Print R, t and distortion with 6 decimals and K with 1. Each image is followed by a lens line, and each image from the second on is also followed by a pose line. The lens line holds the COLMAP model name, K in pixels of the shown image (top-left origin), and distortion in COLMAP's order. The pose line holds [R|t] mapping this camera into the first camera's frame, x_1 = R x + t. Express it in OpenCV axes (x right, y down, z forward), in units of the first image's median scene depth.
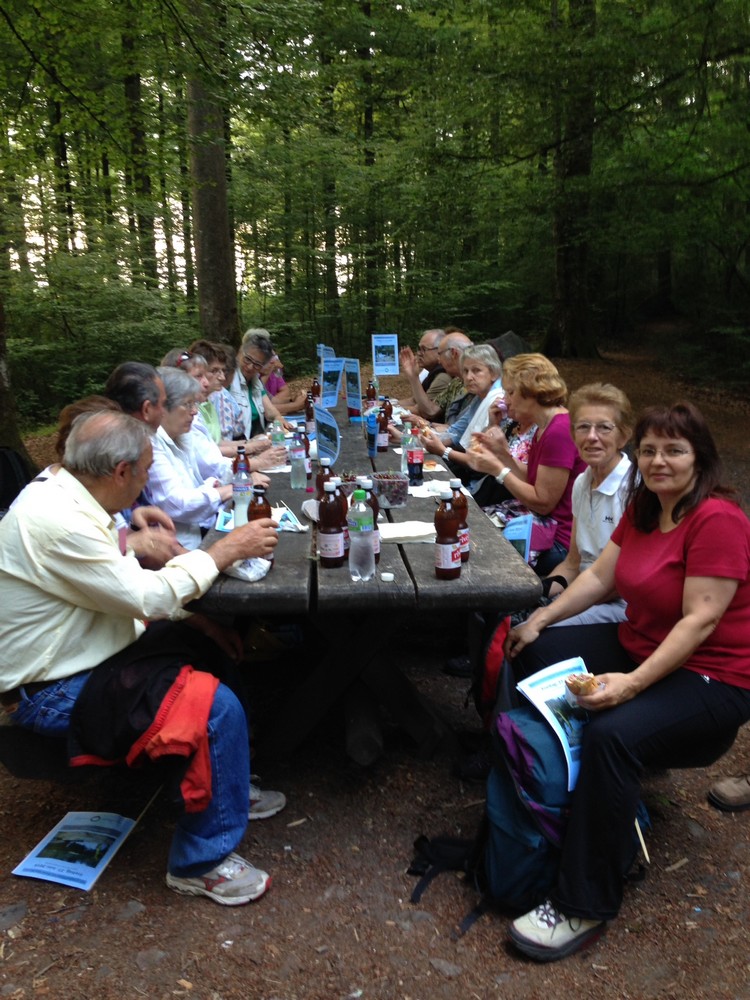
lens RADIAL K [[953.3, 0, 375.0], [0, 953.3, 500.0], [0, 0, 1]] dist [0.005151, 0.005708]
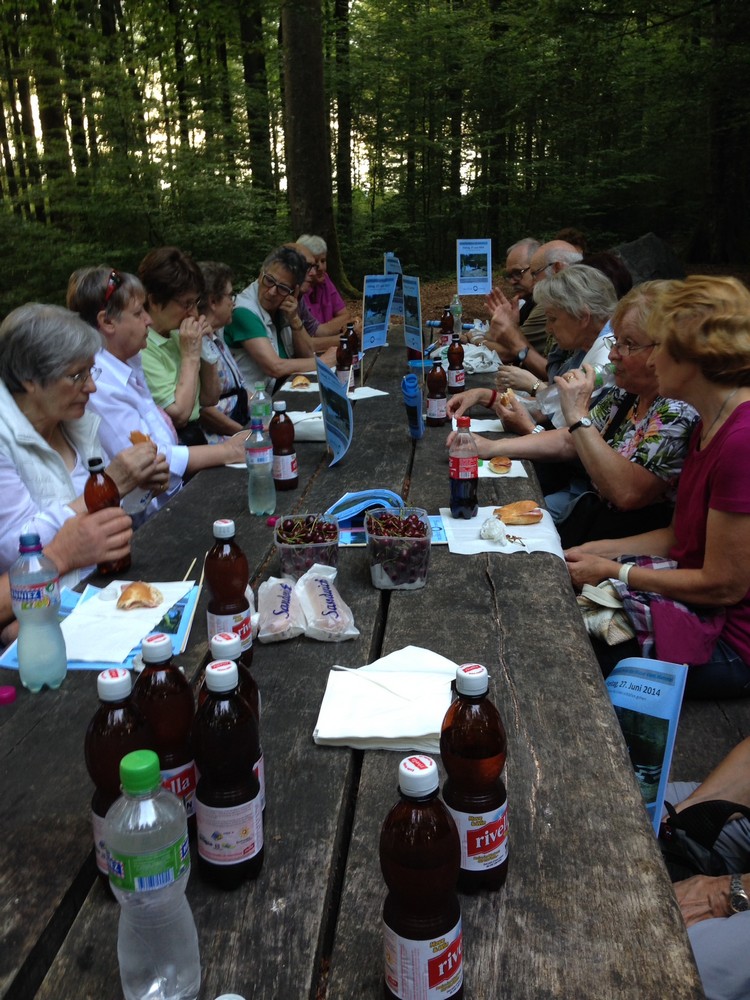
lens RADIAL K [[822.5, 0, 375.0], [0, 822.5, 500.0], [0, 0, 1]] dist [0.108944, -0.277731]
pose [[0.986593, 0.045988, -0.156585, 0.043789], [-0.024380, 0.990241, 0.137216, -0.059418], [0.161367, -0.131559, 0.978086, 0.332315]]
